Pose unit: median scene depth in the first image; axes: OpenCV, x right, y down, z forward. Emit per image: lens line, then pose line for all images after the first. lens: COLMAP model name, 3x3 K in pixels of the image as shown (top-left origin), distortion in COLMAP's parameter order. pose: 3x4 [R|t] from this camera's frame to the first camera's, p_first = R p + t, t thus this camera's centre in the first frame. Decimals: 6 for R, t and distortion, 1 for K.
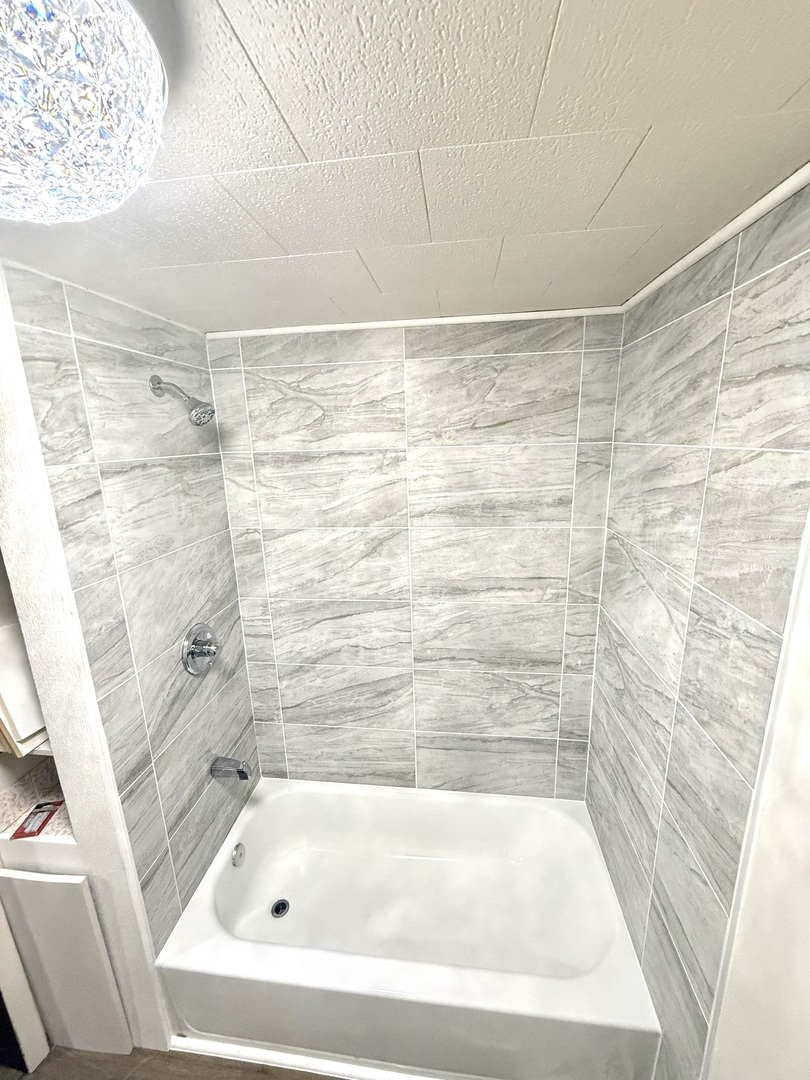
lens RADIAL K [[434.1, 0, 405.5], [0, 434.1, 541.3], [0, 0, 1]] dist [0.000173, 0.000003]
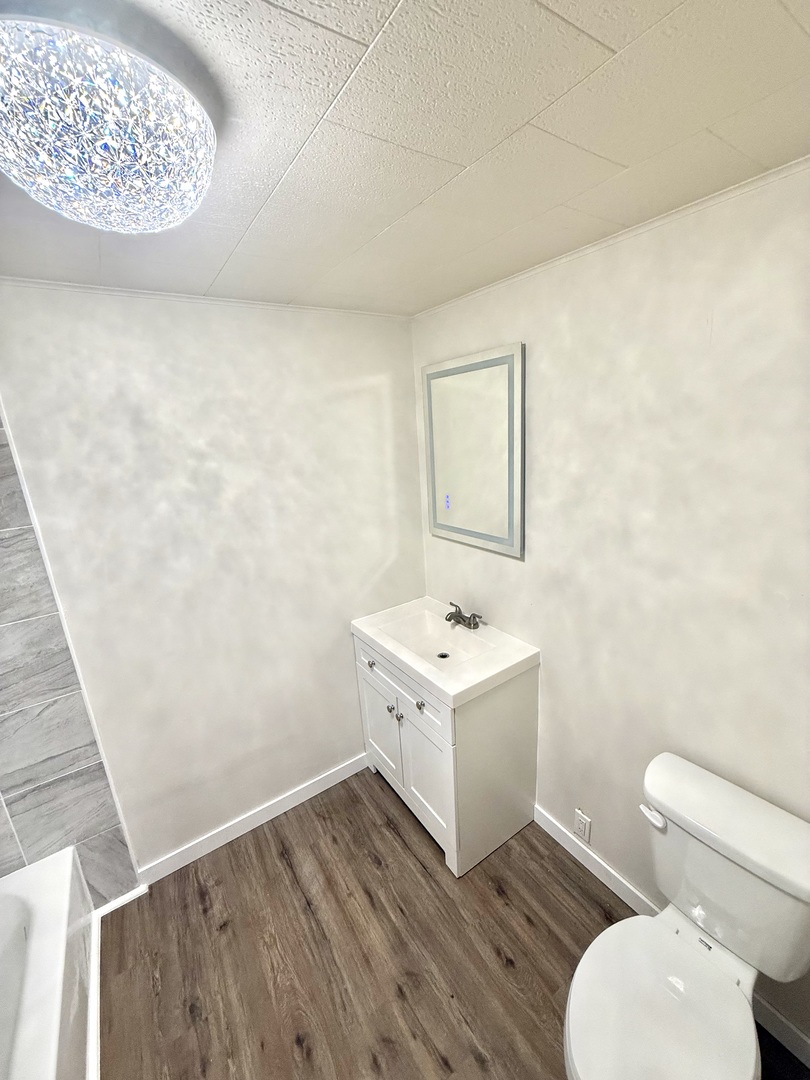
lens RADIAL K [[434.1, 0, 404.8], [0, 434.1, 540.4], [0, 0, 1]] dist [0.000173, 0.000003]
pose [[-0.644777, -0.127732, 0.753623, -1.570522], [0.264176, 0.887944, 0.376518, -0.012414], [-0.717269, 0.441859, -0.538782, 0.819545]]
